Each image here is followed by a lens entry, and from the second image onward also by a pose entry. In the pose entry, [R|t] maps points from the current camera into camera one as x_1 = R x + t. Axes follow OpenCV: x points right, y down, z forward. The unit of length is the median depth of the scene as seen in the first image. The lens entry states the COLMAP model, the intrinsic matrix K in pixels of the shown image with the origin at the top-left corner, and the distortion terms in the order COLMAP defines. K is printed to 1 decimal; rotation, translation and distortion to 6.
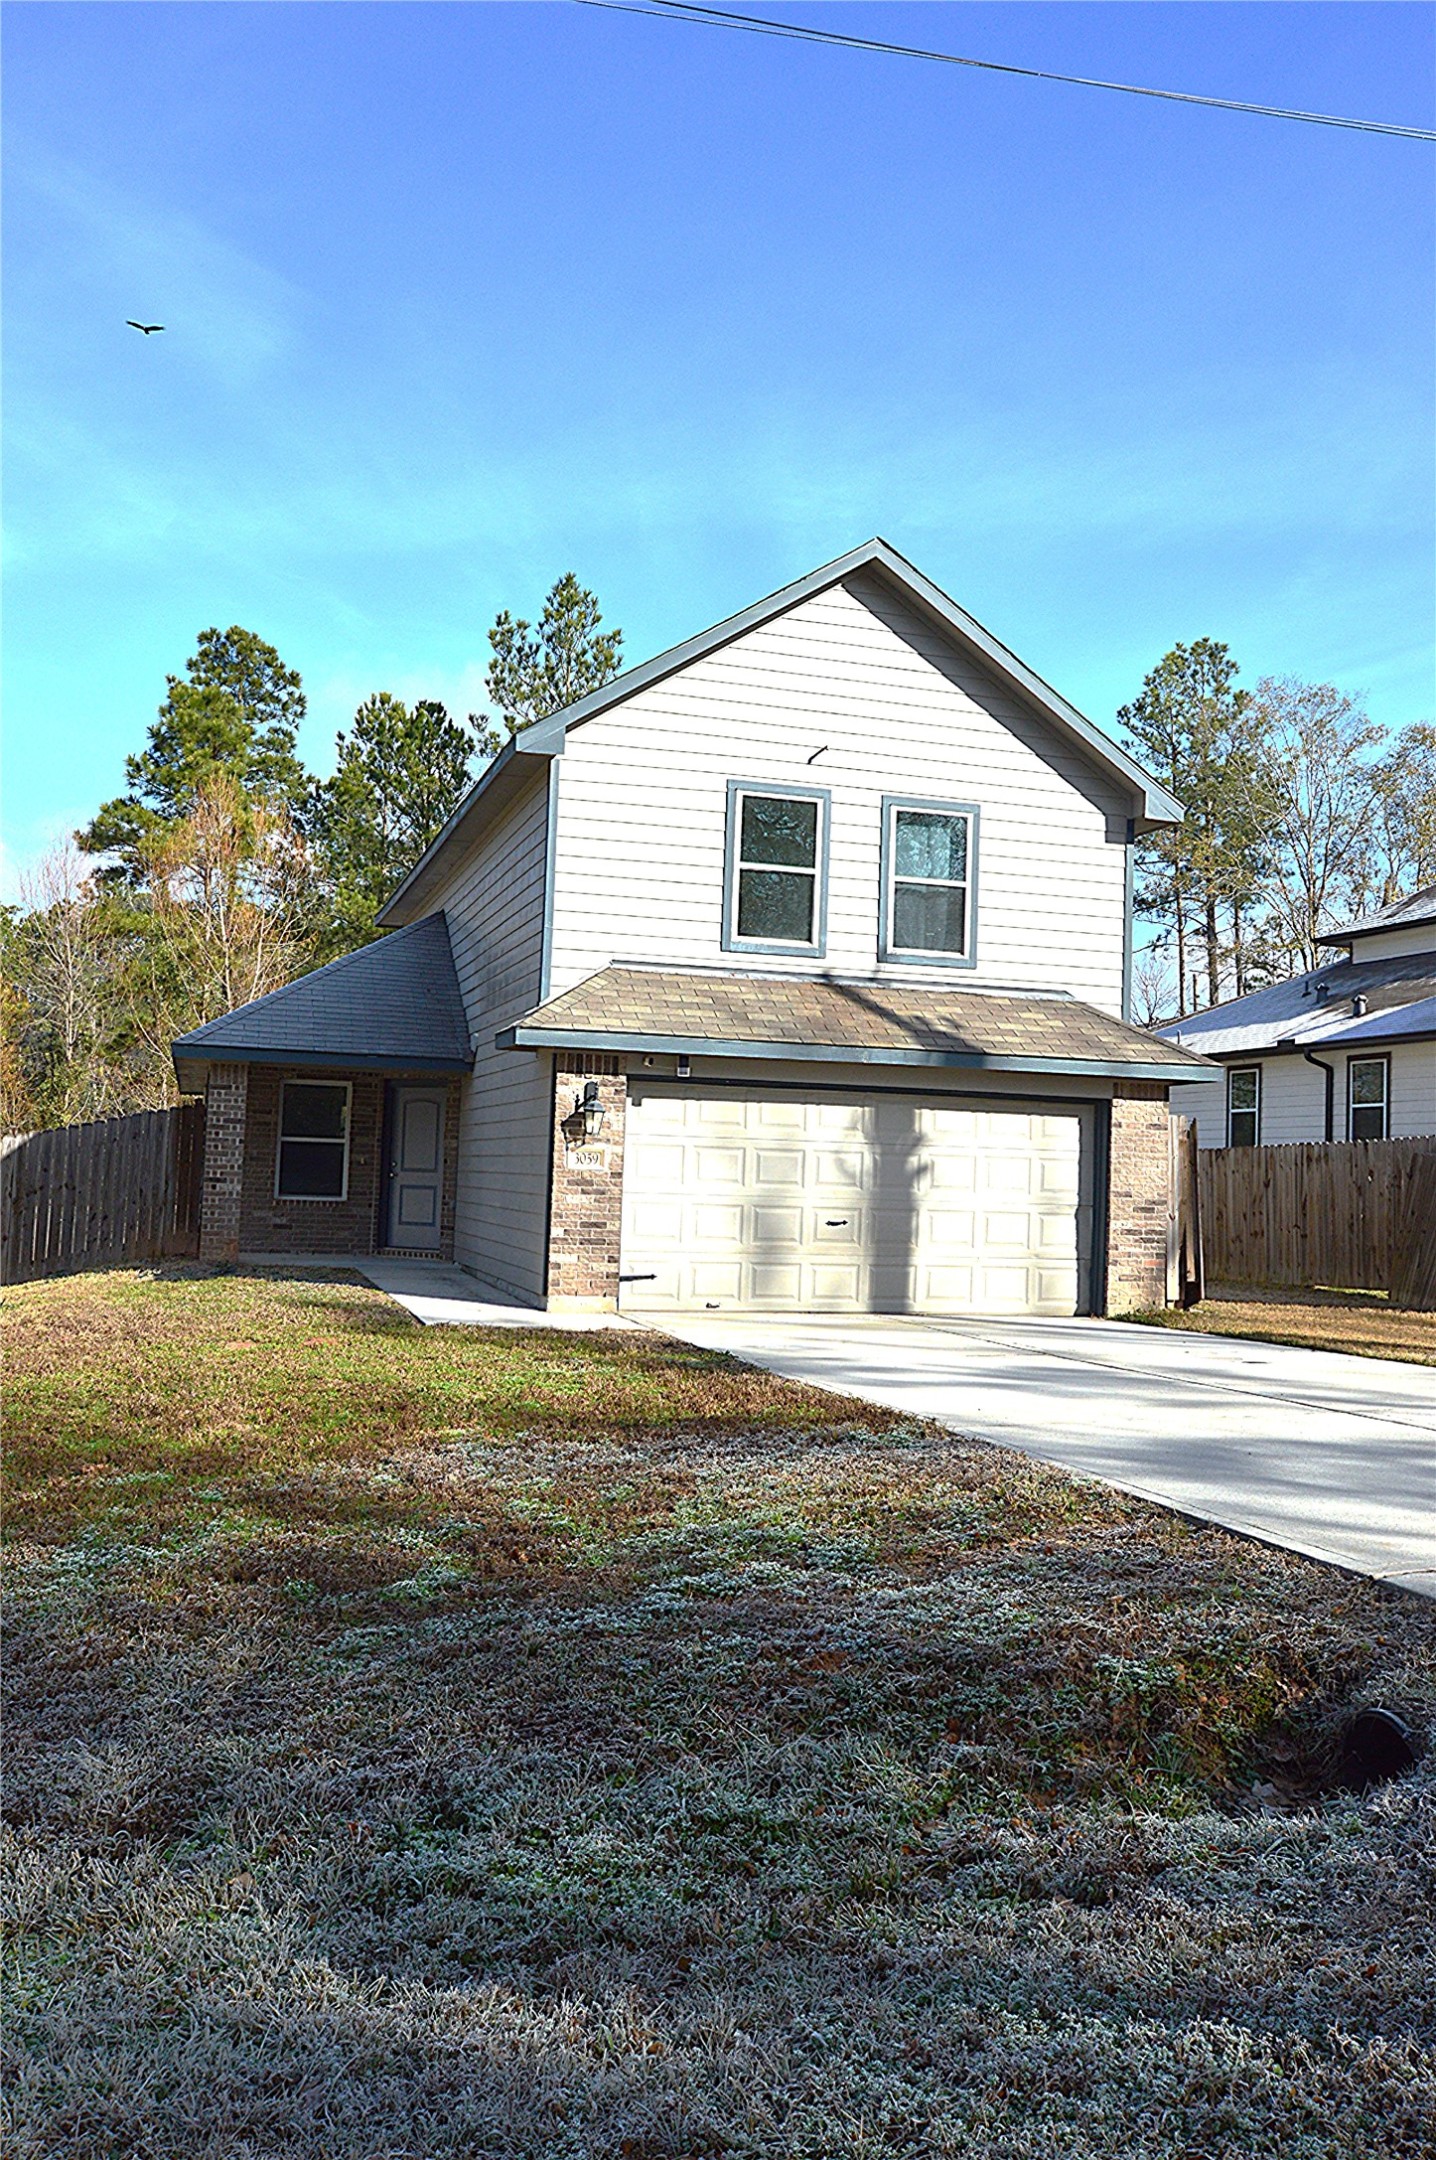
lens RADIAL K [[1707.1, 0, 712.7], [0, 1707.1, 1070.8], [0, 0, 1]] dist [-0.025029, -0.001301]
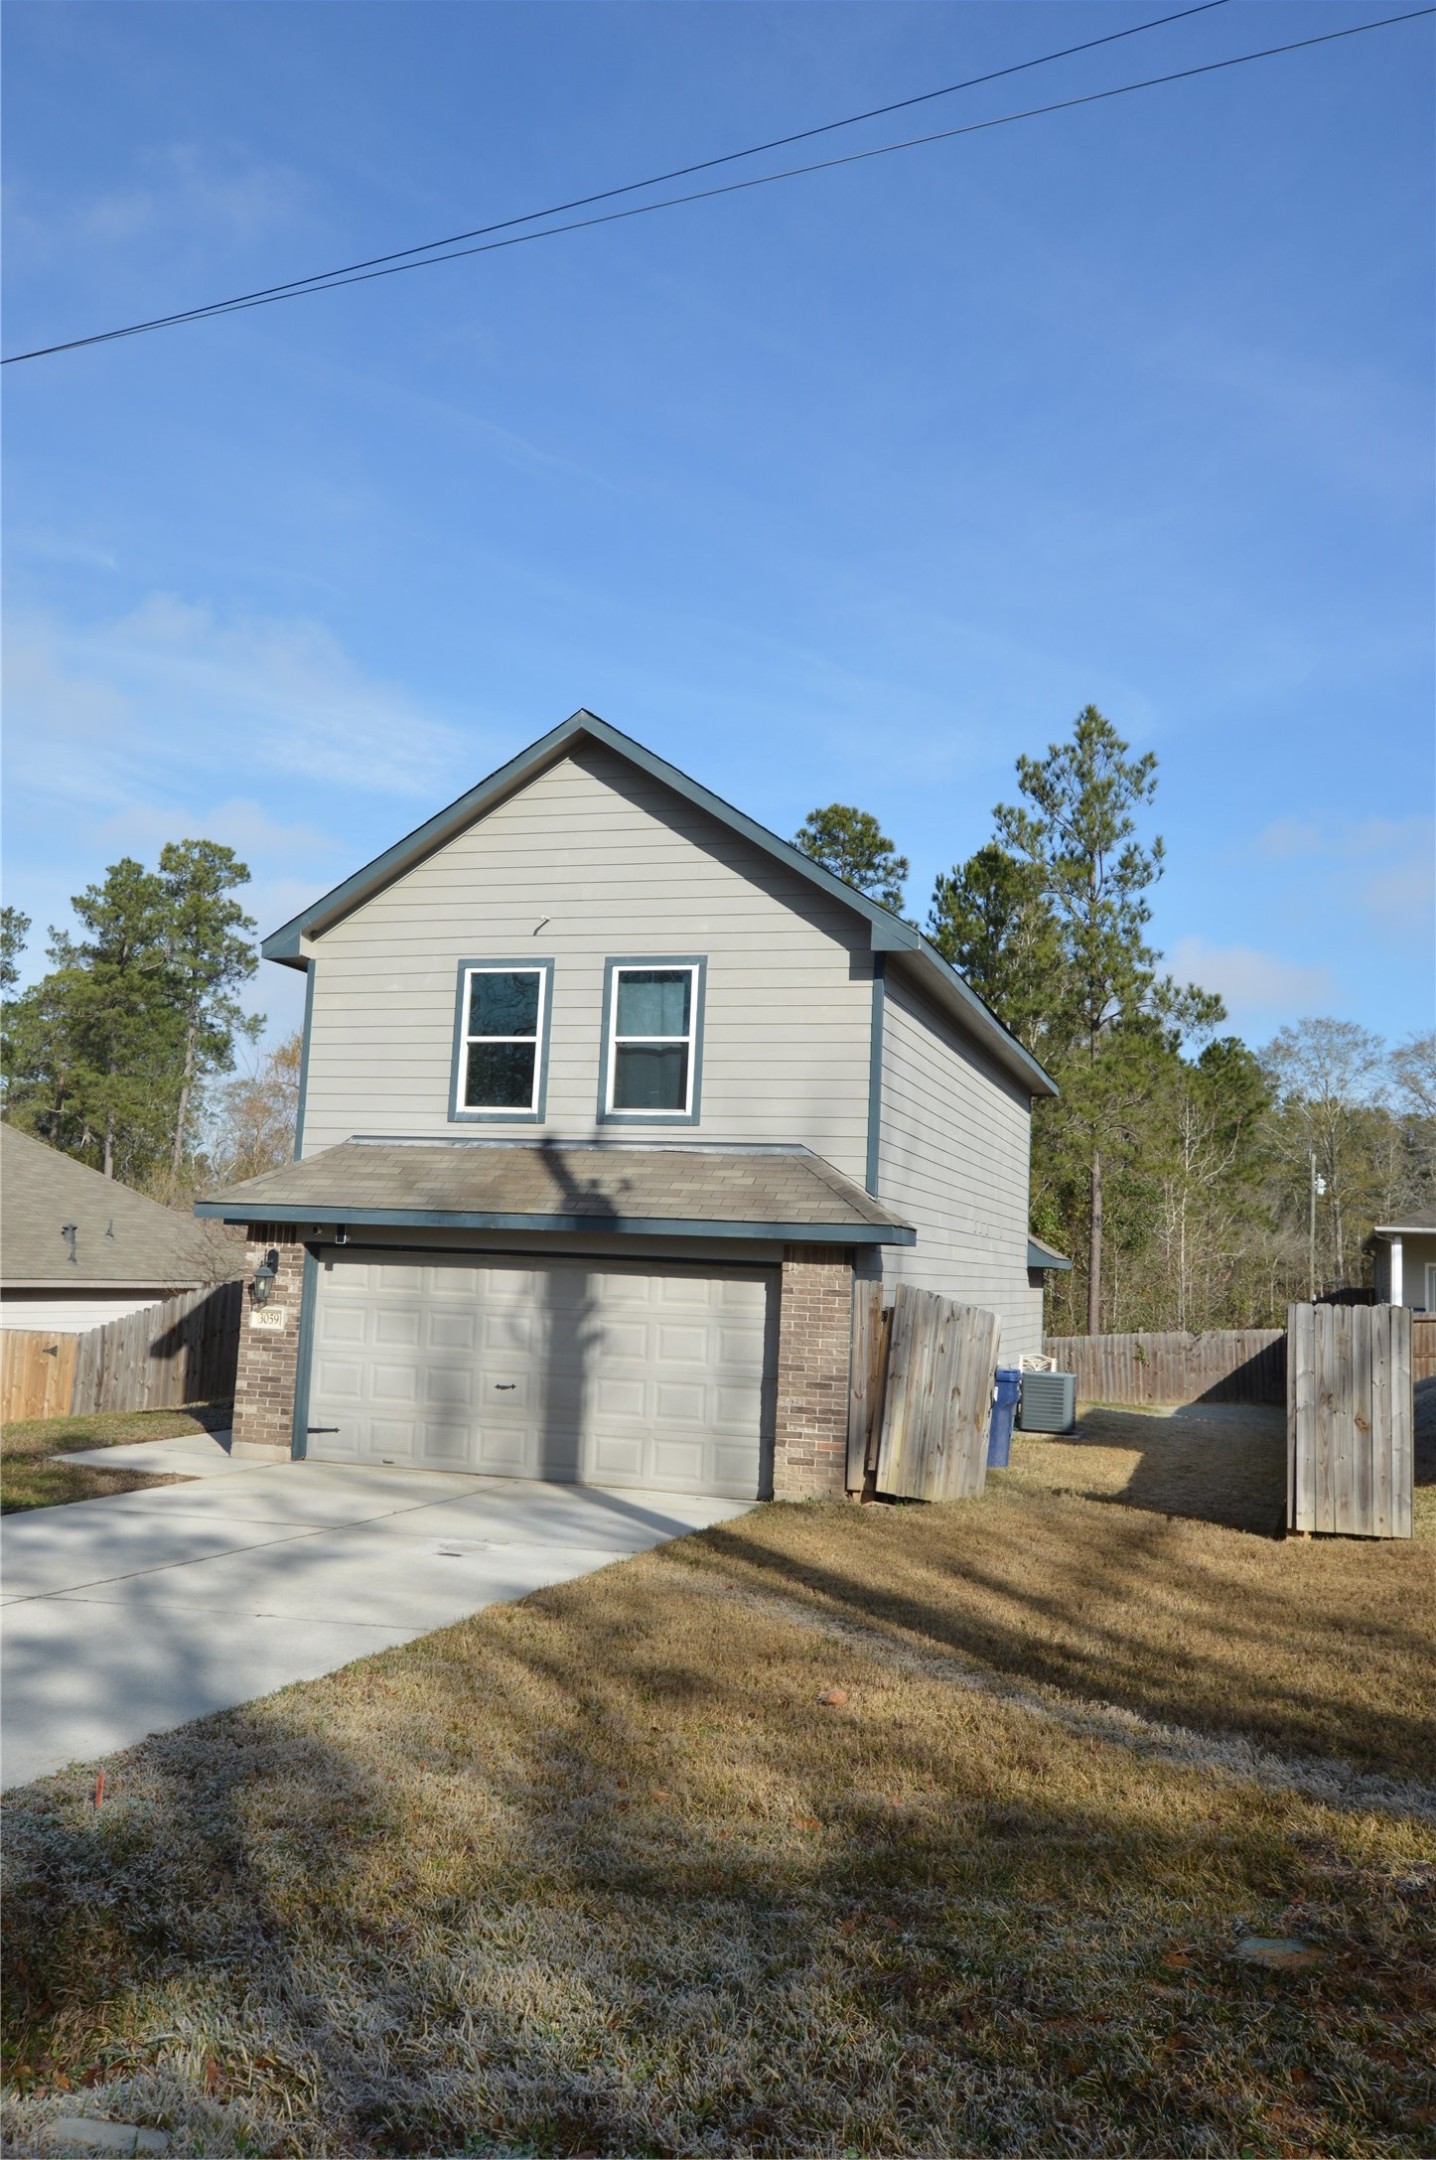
lens RADIAL K [[1707.1, 0, 718.7], [0, 1707.1, 1074.0], [0, 0, 1]] dist [-0.025029, -0.001301]
pose [[0.829992, -0.060925, -0.554438, 0.710126], [0.018146, 0.996440, -0.082331, -0.009478], [0.557480, 0.058274, 0.828142, 0.212072]]
